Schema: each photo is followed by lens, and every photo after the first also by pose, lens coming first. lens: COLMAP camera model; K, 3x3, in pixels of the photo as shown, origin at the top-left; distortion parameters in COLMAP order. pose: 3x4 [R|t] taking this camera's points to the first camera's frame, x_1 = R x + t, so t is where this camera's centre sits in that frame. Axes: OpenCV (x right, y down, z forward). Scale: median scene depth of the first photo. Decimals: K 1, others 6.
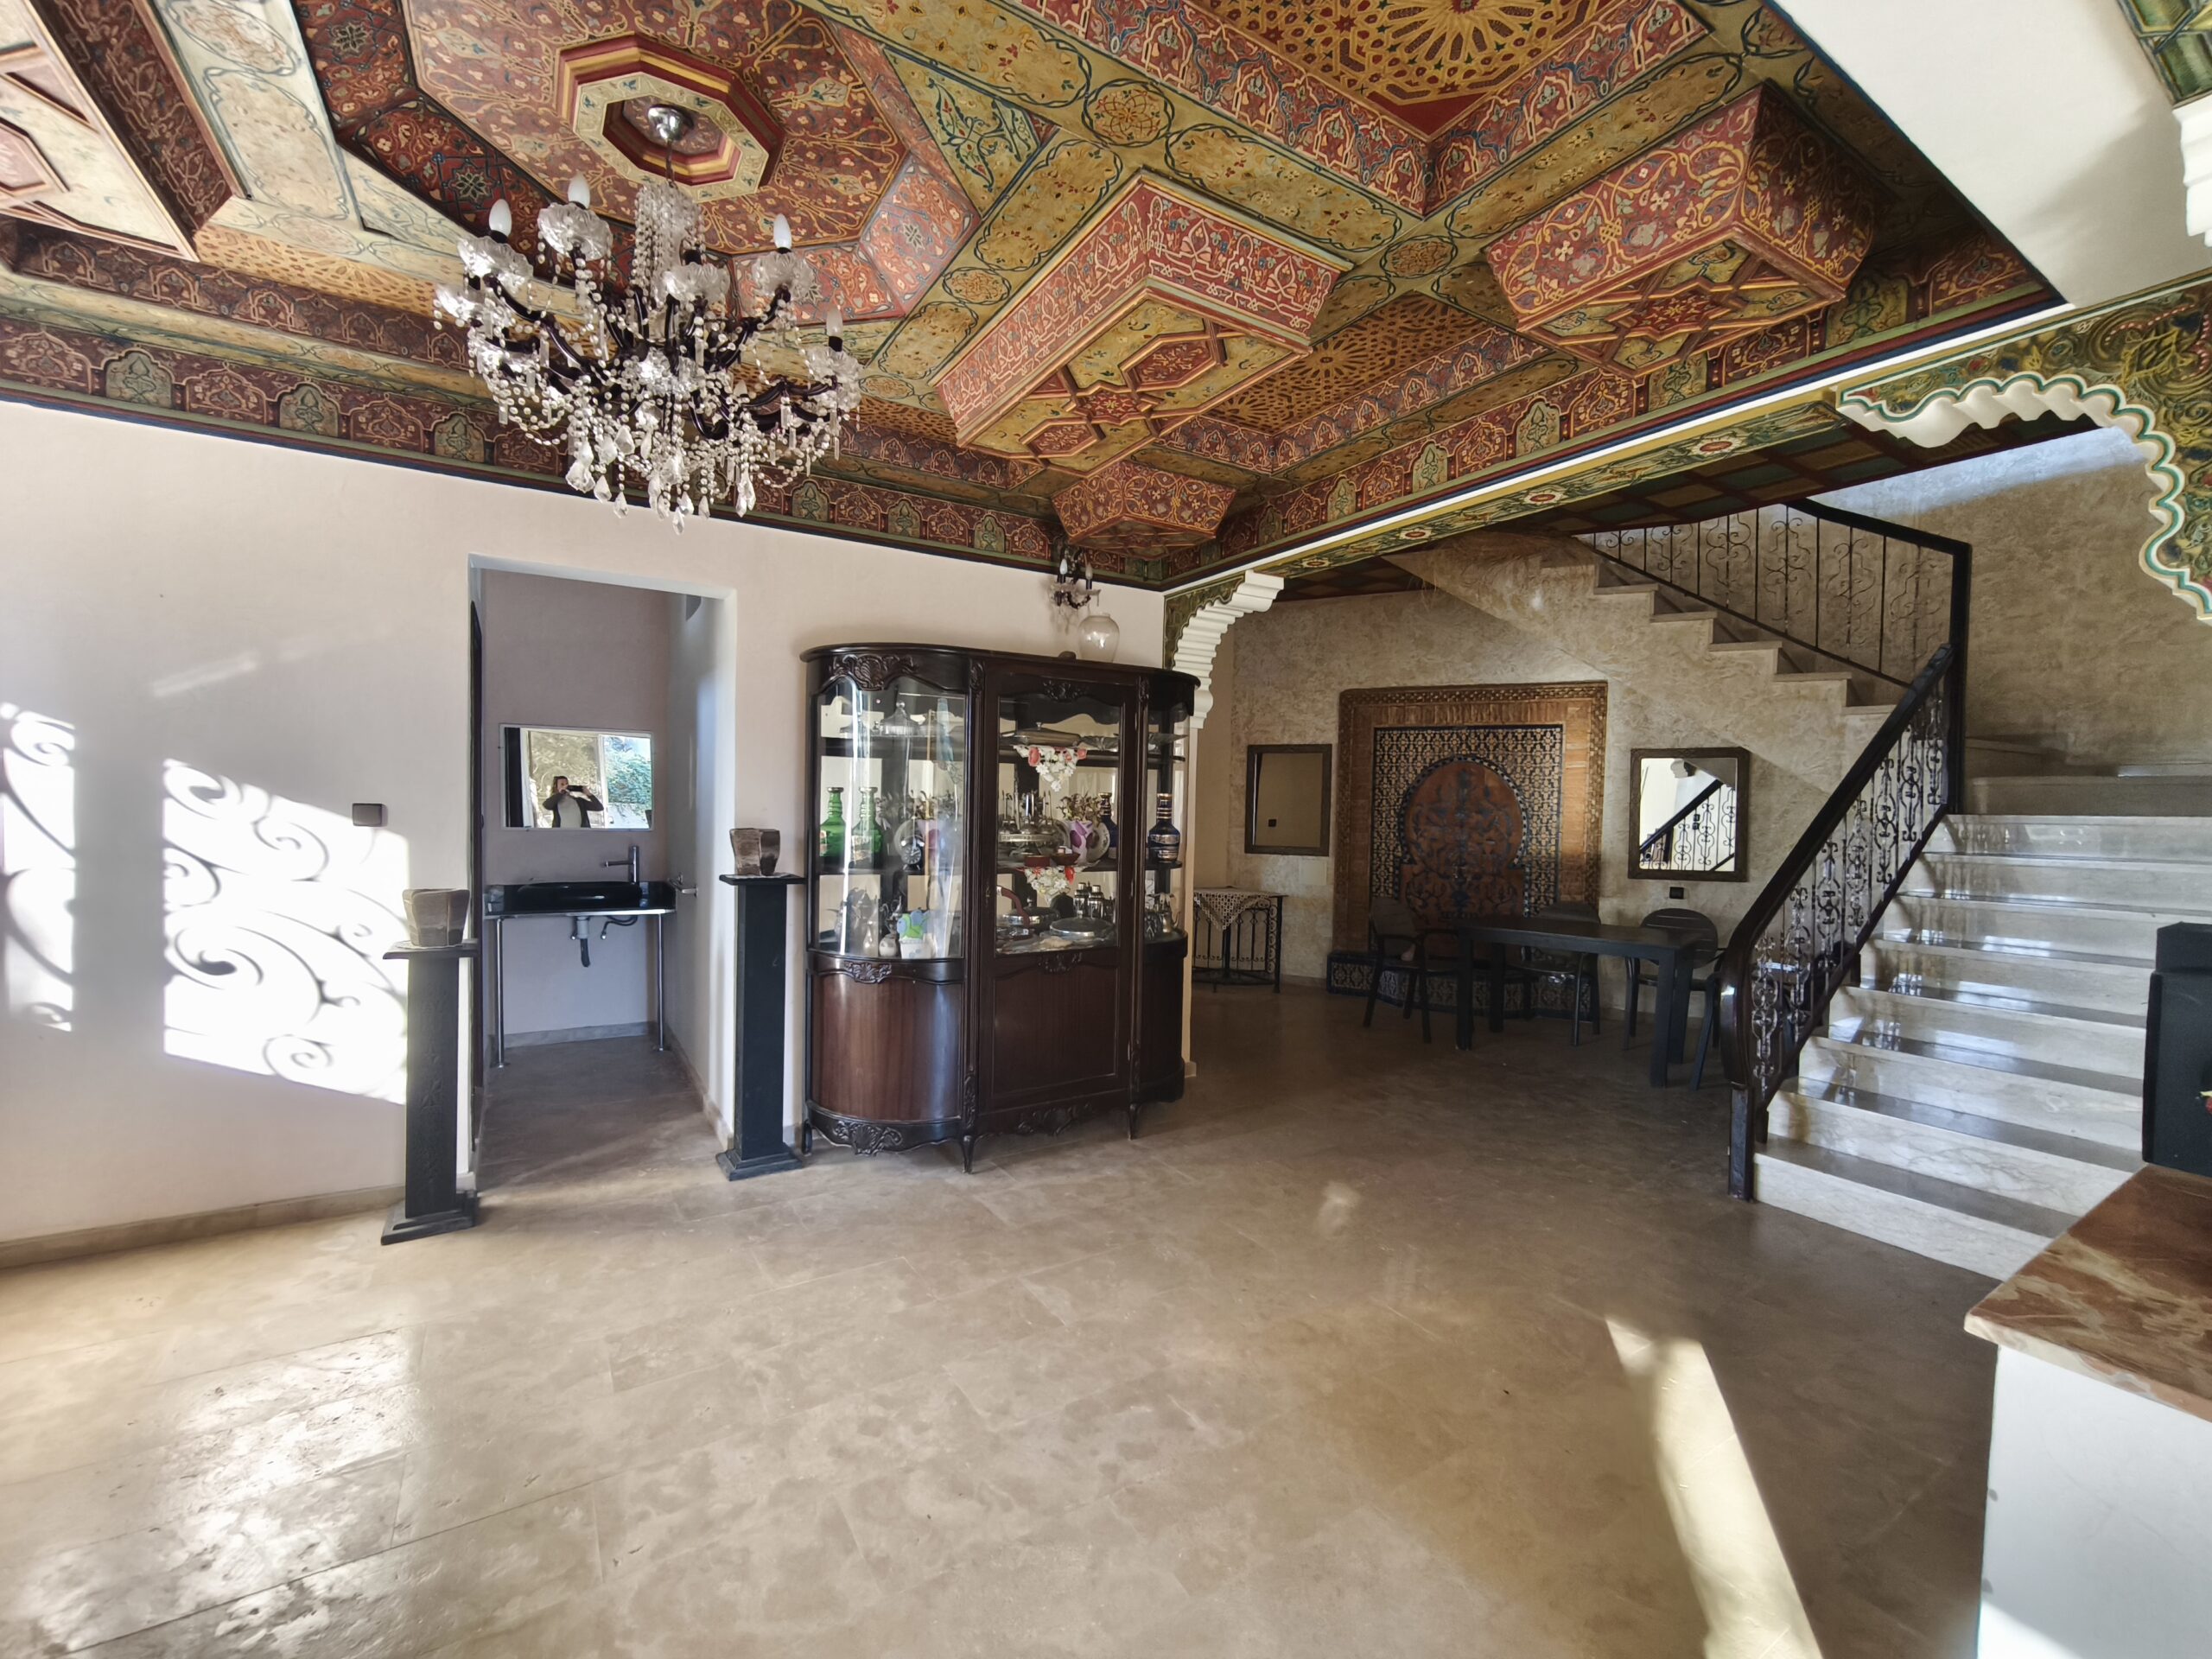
lens RADIAL K [[921.7, 0, 1106.0], [0, 921.7, 829.5], [0, 0, 1]] dist [-0.000387, -0.000298]
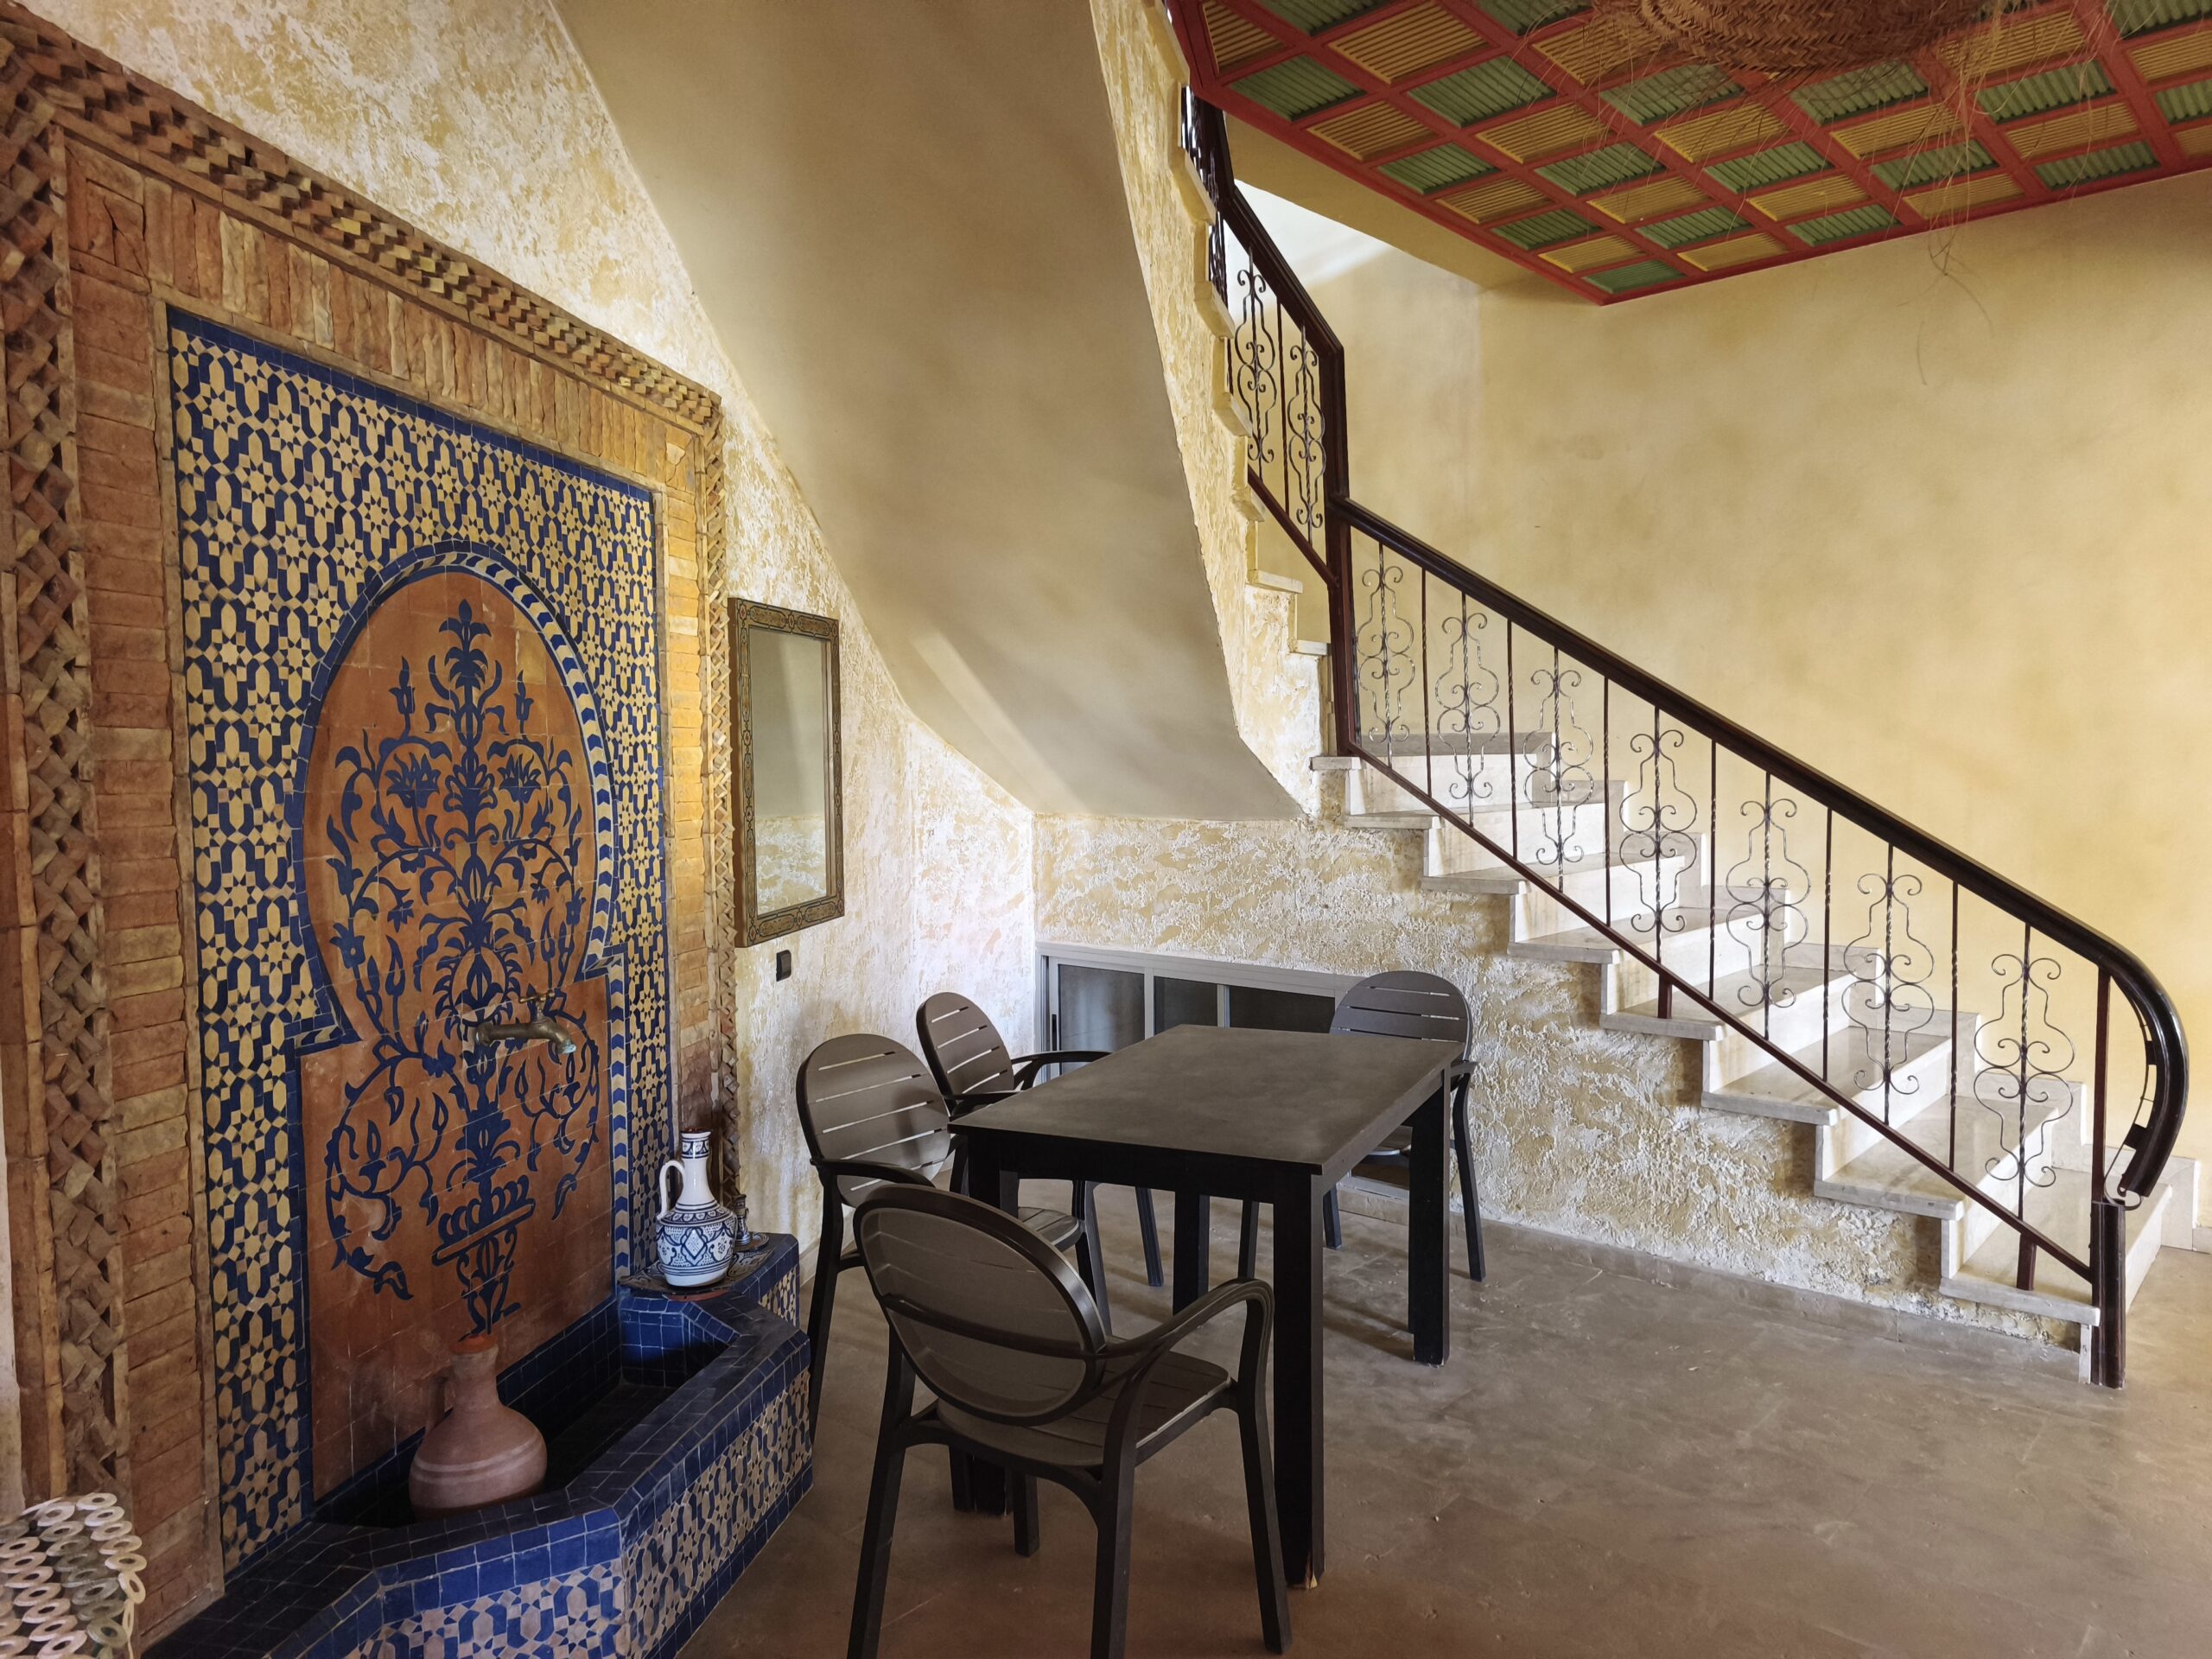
lens RADIAL K [[1448.5, 0, 1106.0], [0, 1448.5, 829.5], [0, 0, 1]] dist [0.004199, 0.001514]
pose [[-0.276310, -0.055022, 0.959492, -0.019639], [0.031687, 0.997296, 0.066314, -0.026759], [-0.960546, 0.048727, -0.273819, 0.945604]]
